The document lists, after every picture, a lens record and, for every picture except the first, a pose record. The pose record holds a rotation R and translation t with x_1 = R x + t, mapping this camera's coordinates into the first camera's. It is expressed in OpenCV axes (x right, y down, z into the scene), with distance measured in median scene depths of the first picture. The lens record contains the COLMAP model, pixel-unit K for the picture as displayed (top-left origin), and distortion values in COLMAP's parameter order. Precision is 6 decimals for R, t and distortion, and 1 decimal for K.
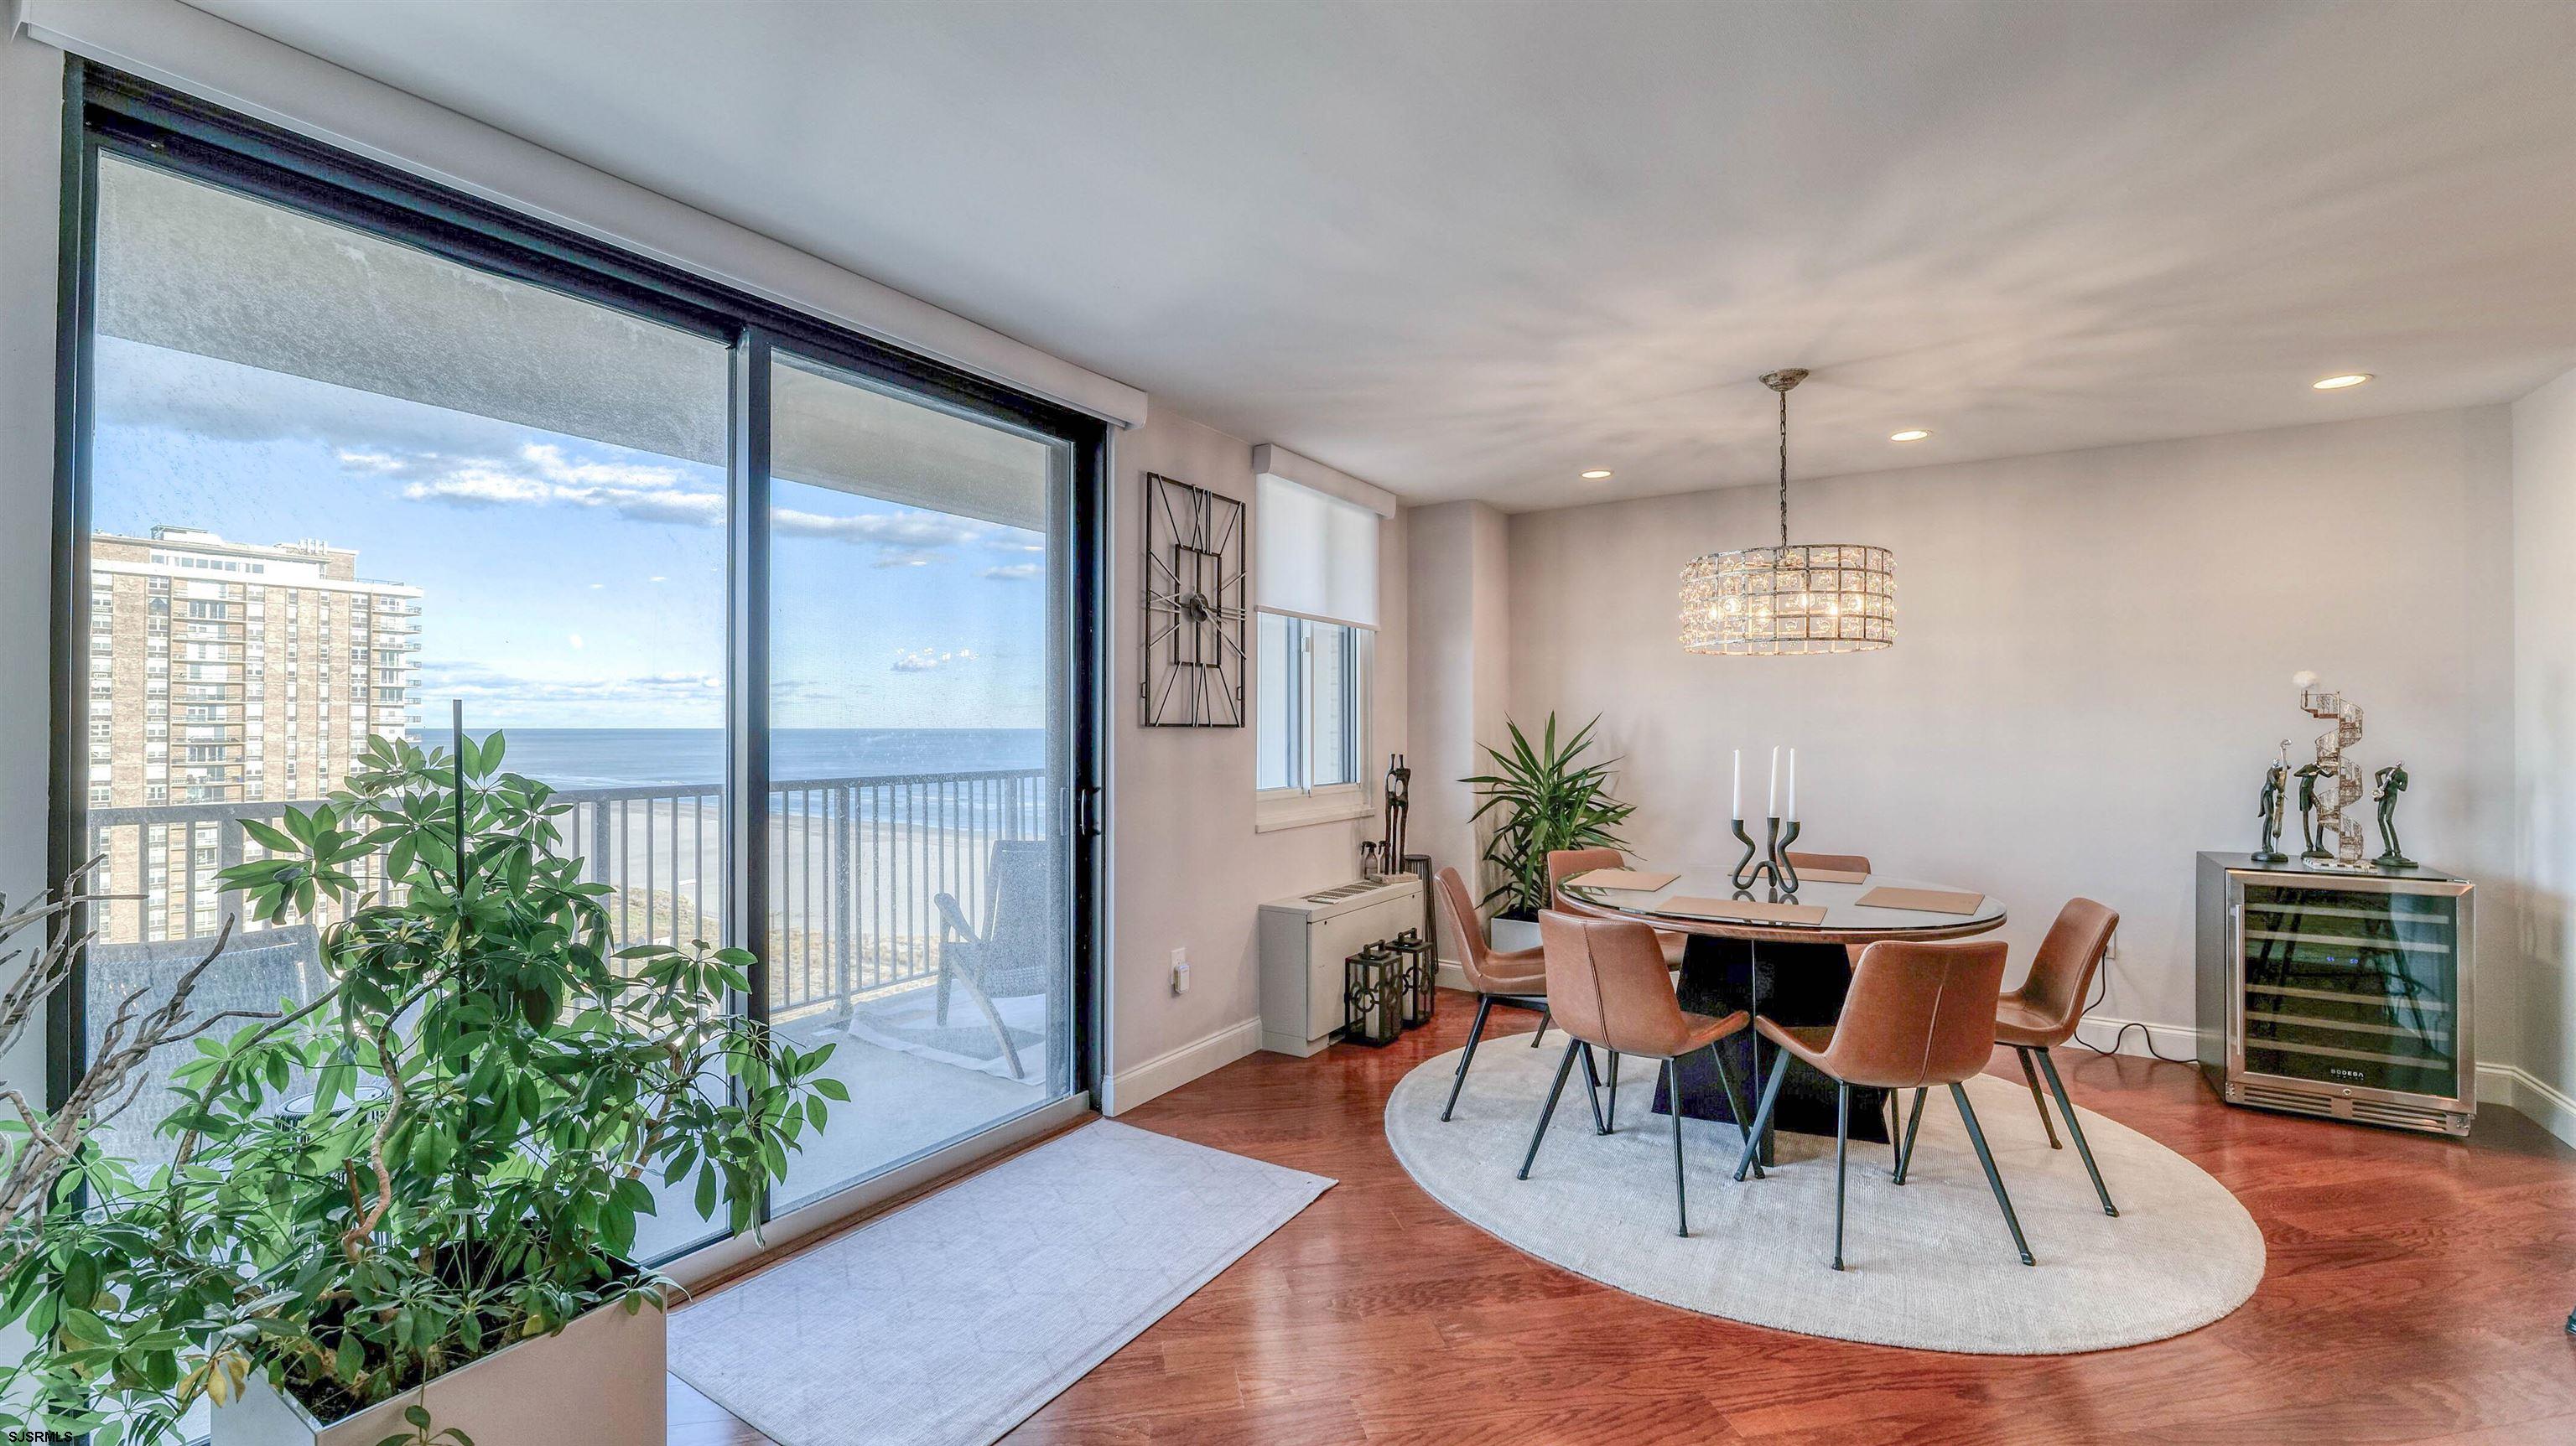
lens RADIAL K [[1047.0, 0, 1276.1], [0, 1047.0, 721.9], [0, 0, 1]] dist [-0.013283, 0.001590]
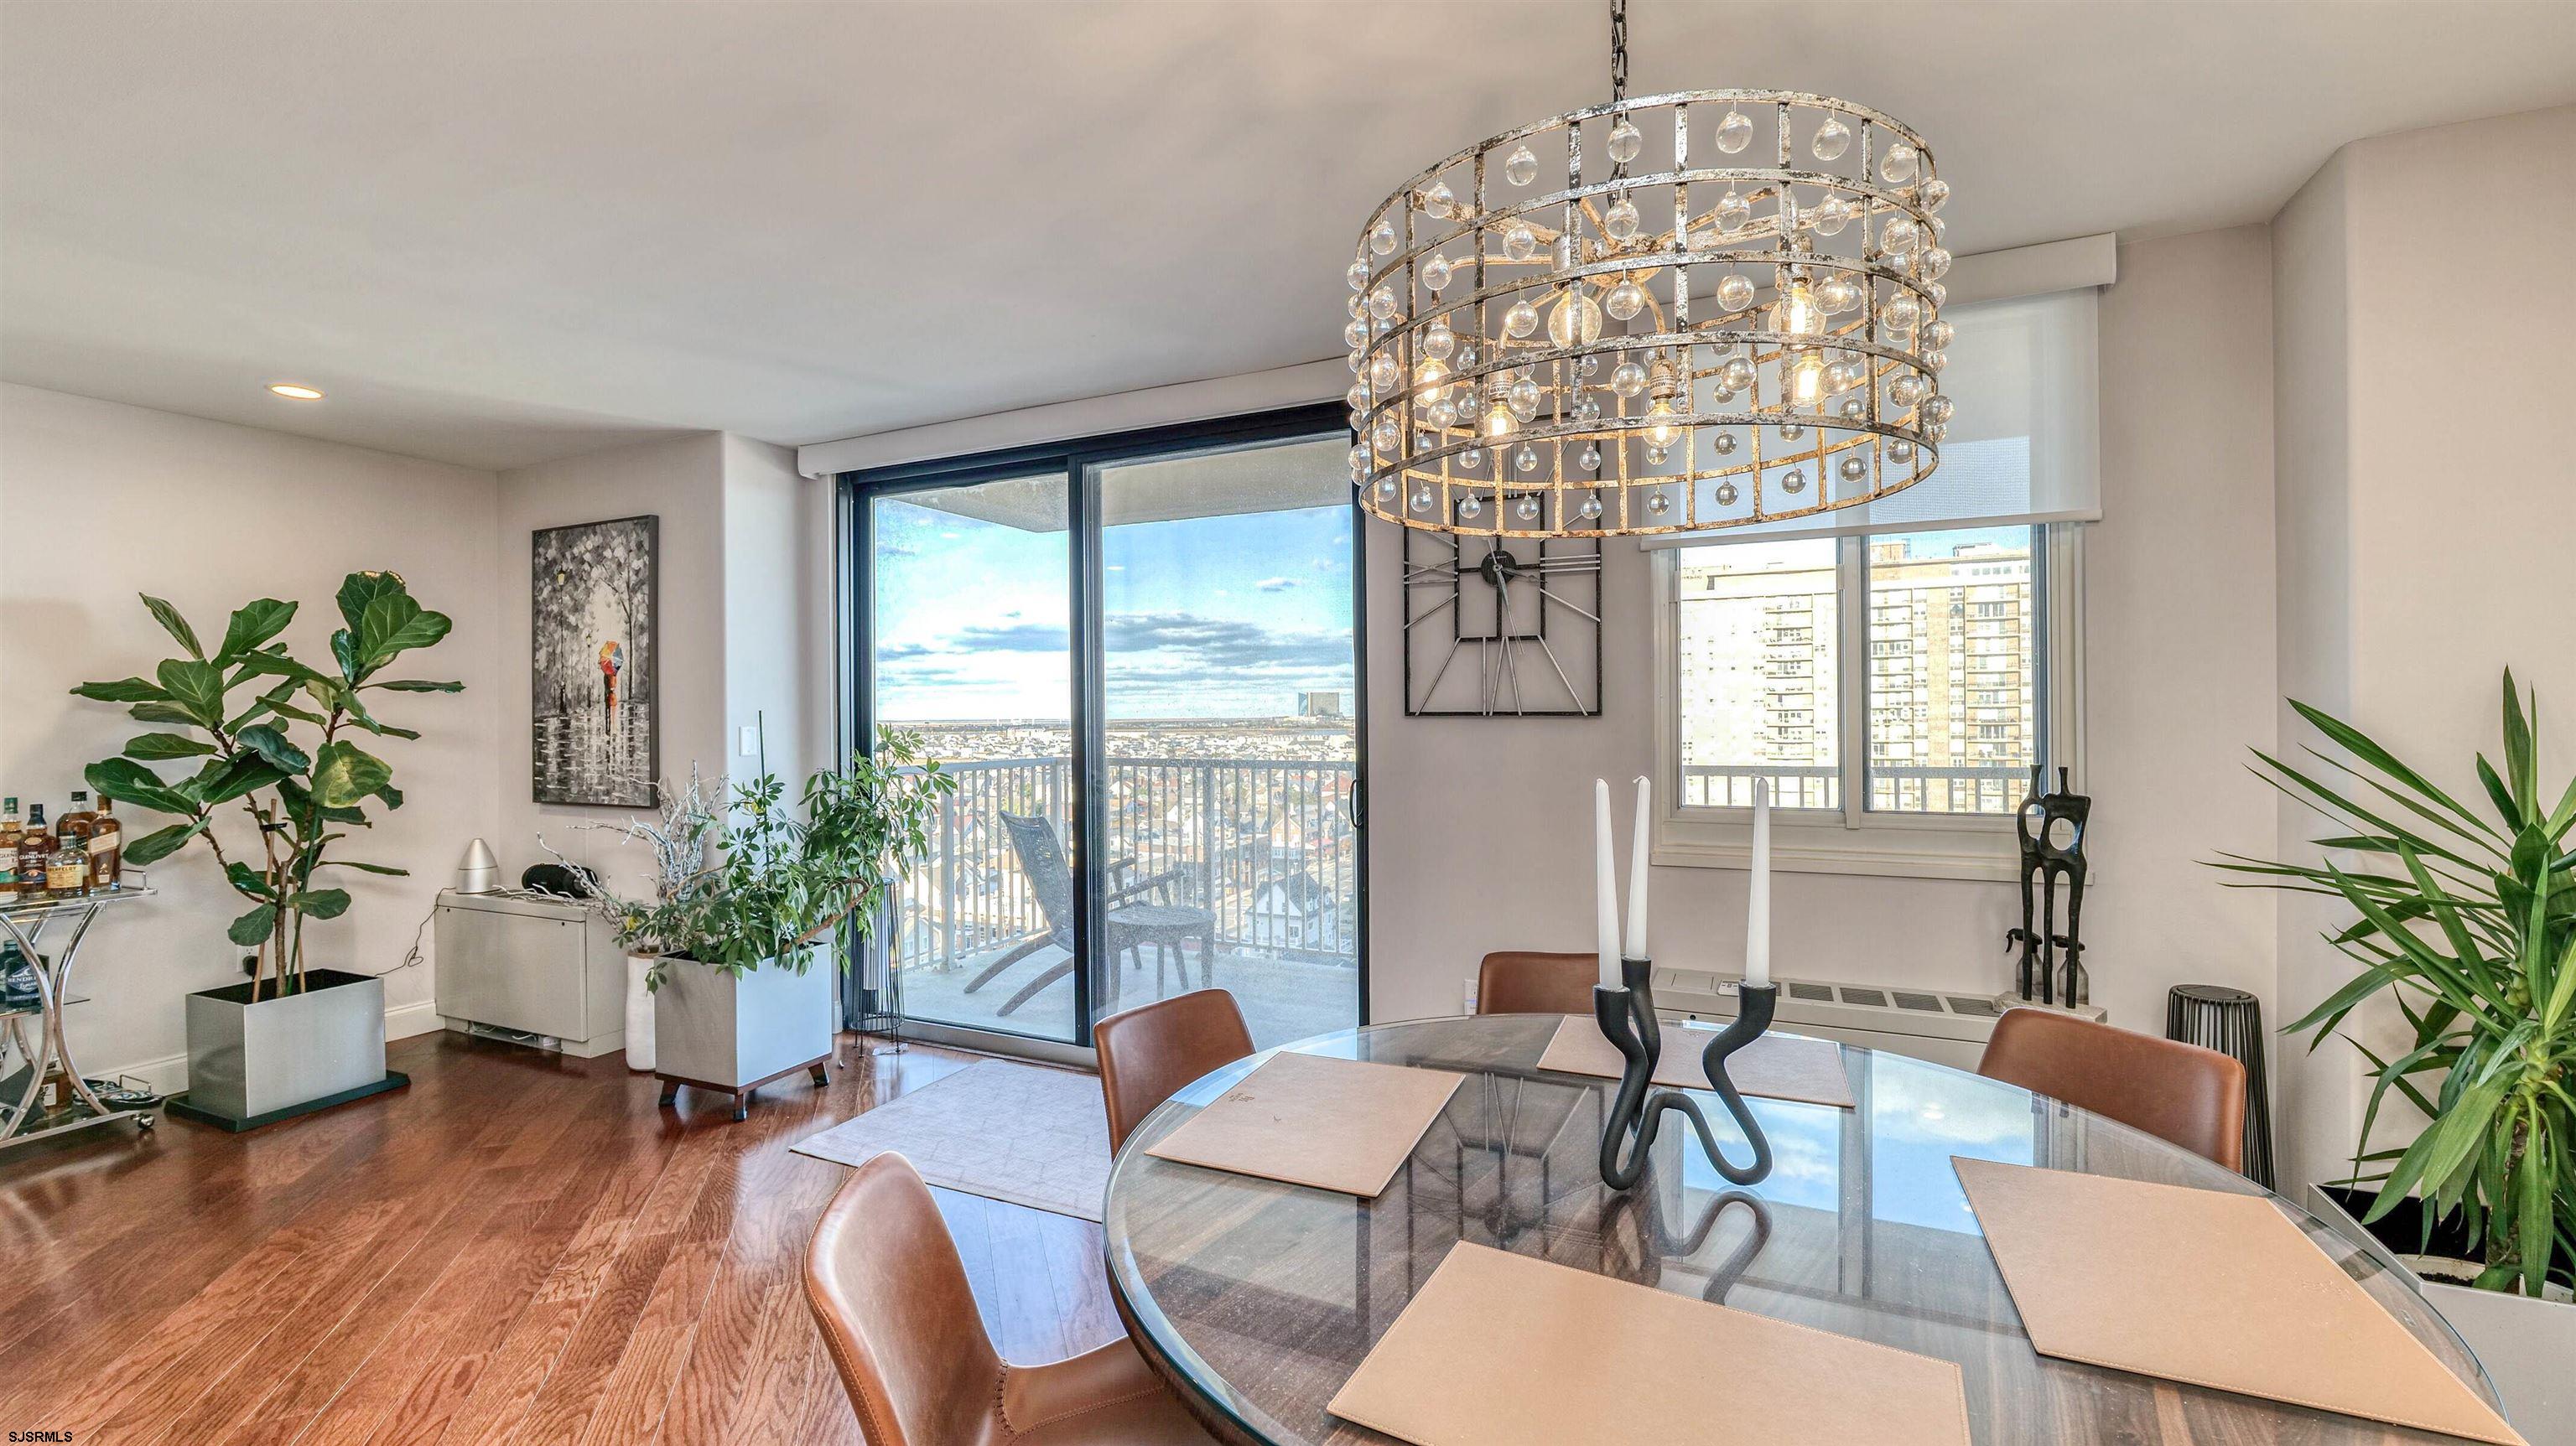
lens RADIAL K [[1047.0, 0, 1271.9], [0, 1047.0, 727.7], [0, 0, 1]] dist [-0.013283, 0.001590]
pose [[0.132936, 0.009910, -0.991075, 0.731031], [0.014044, 0.999831, 0.011882, 0.002360], [0.991025, -0.015498, 0.132775, 0.743678]]
